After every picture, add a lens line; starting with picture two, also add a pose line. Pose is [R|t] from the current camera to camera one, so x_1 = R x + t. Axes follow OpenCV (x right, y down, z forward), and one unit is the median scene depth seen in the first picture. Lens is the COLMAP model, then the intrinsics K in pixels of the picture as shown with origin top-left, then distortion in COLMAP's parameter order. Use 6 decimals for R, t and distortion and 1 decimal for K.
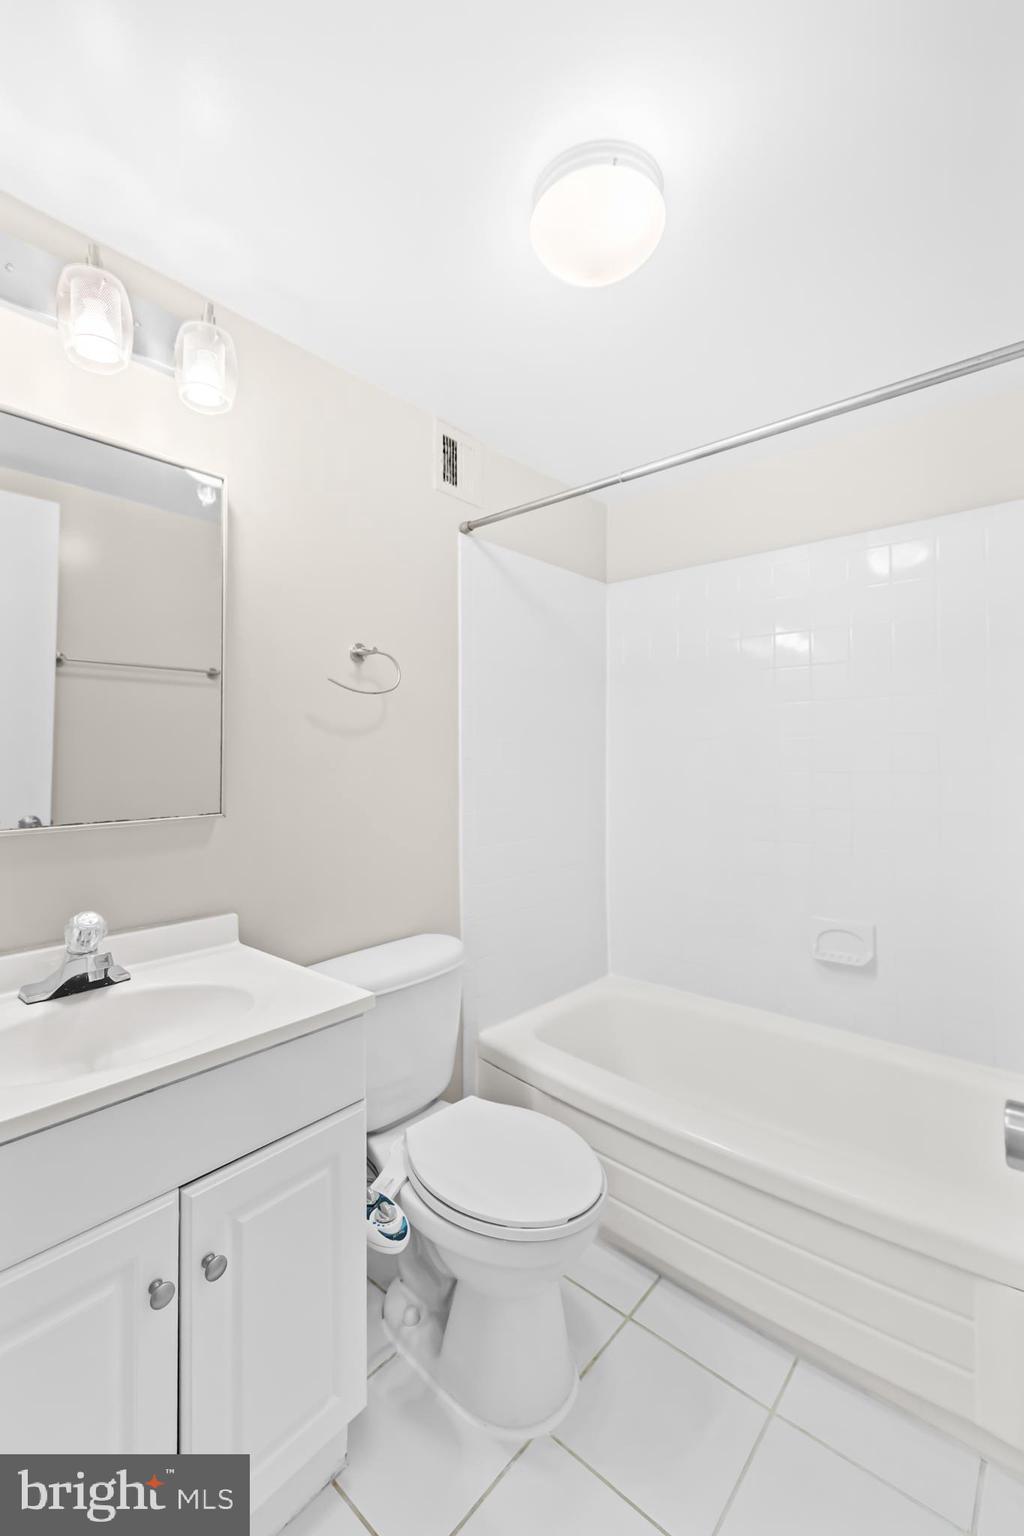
lens RADIAL K [[659.2, 0, 513.8], [0, 659.2, 742.5], [0, 0, 1]] dist [0.000928, 0.000169]
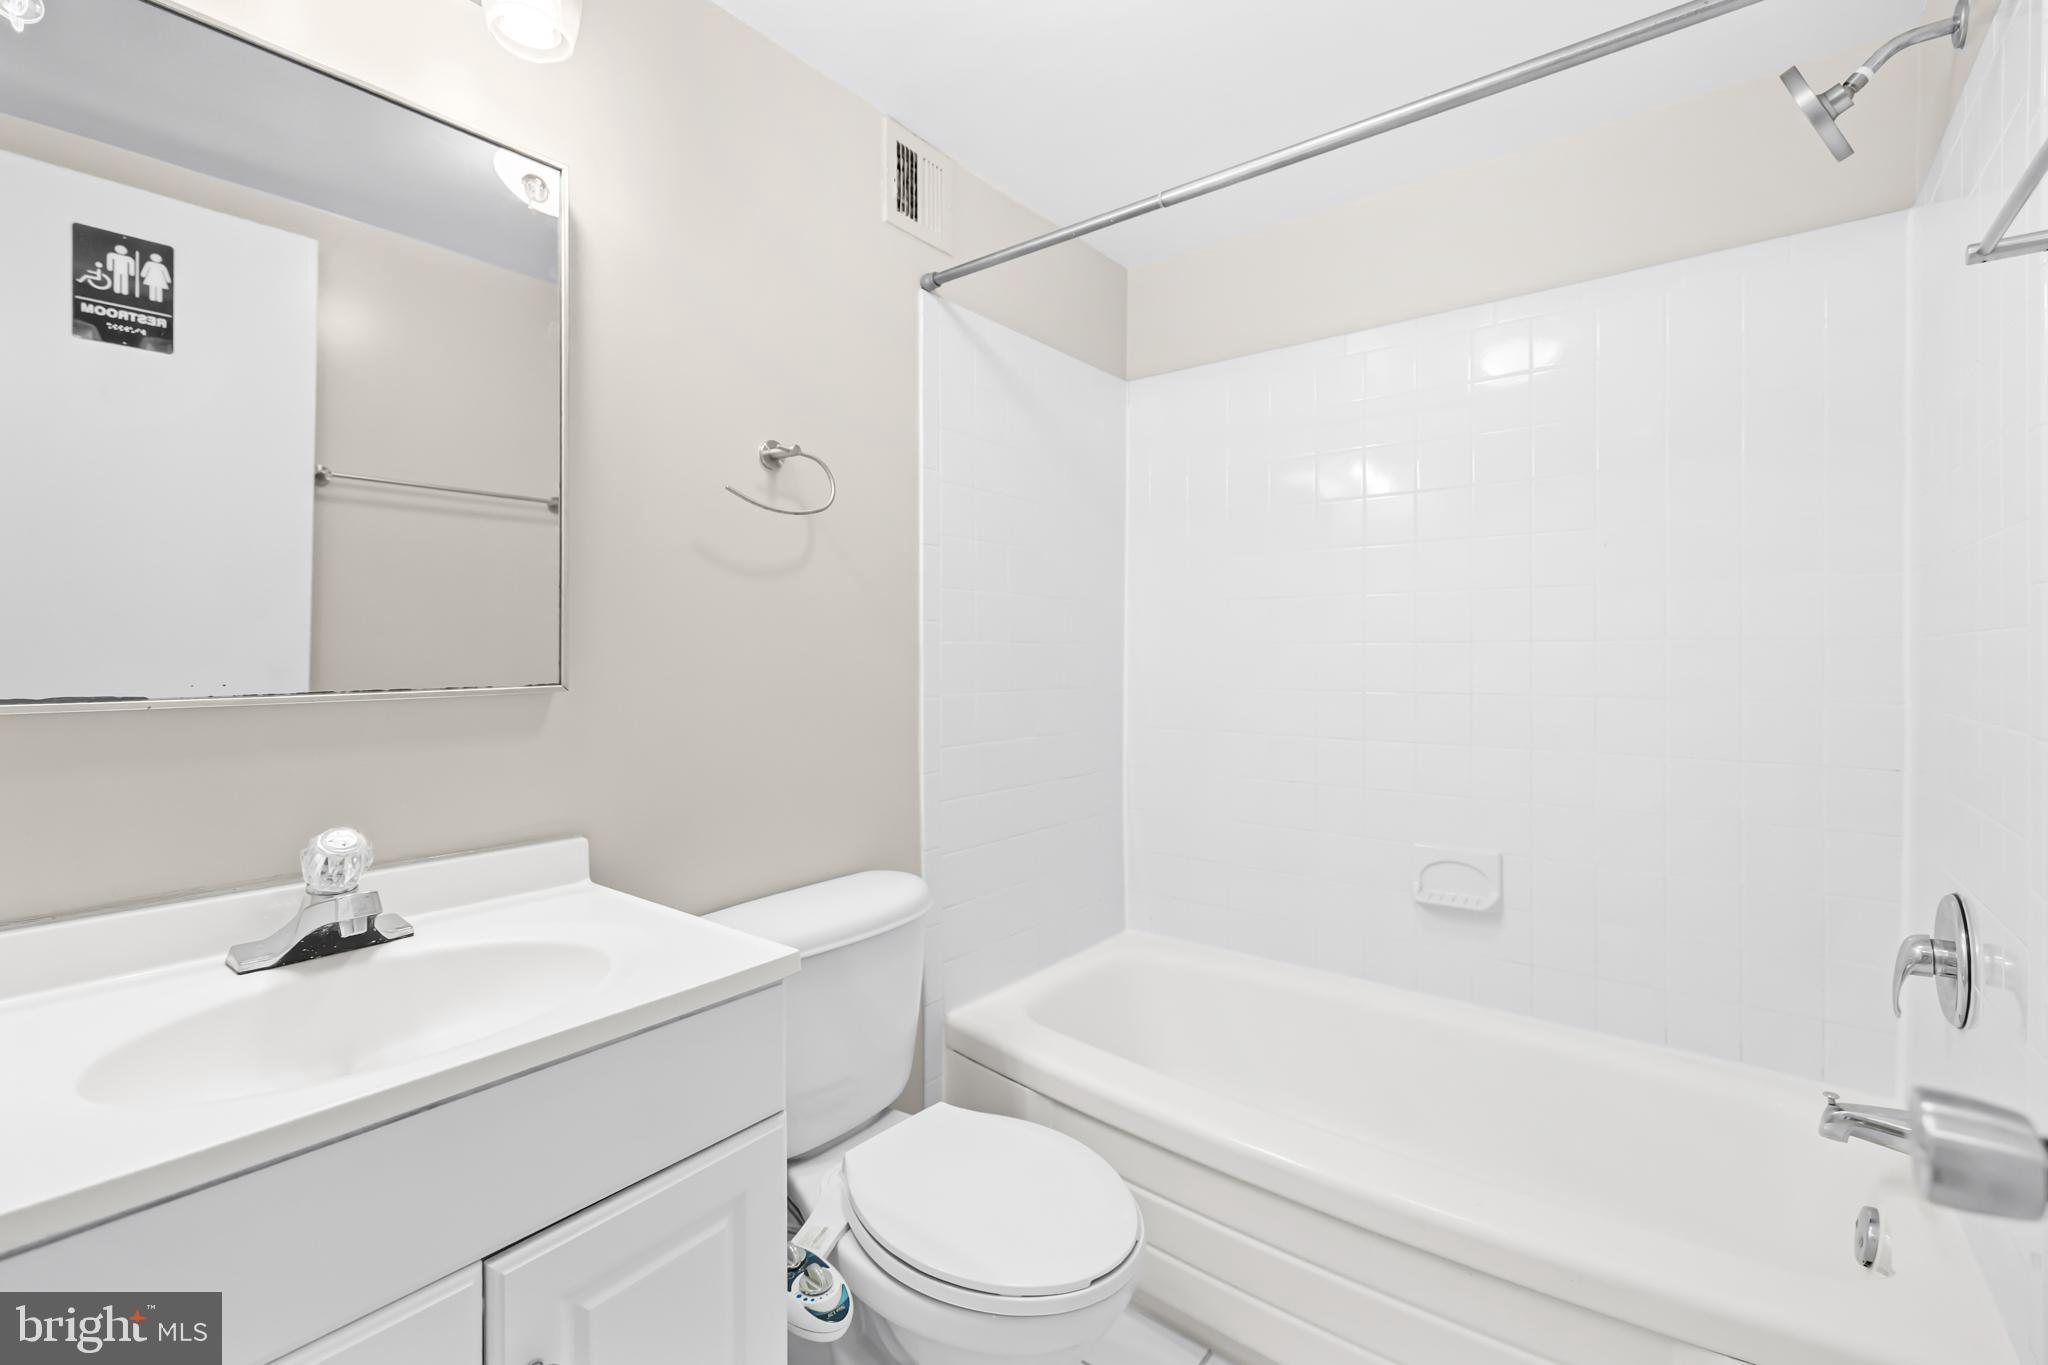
lens RADIAL K [[877.7, 0, 1024.5], [0, 877.7, 652.1], [0, 0, 1]] dist [0.001743, 0.000310]
pose [[0.998604, 0.003763, 0.052693, -0.026815], [-0.004804, 0.999796, 0.019636, 0.050683], [-0.052608, -0.019862, 0.998418, 0.094963]]
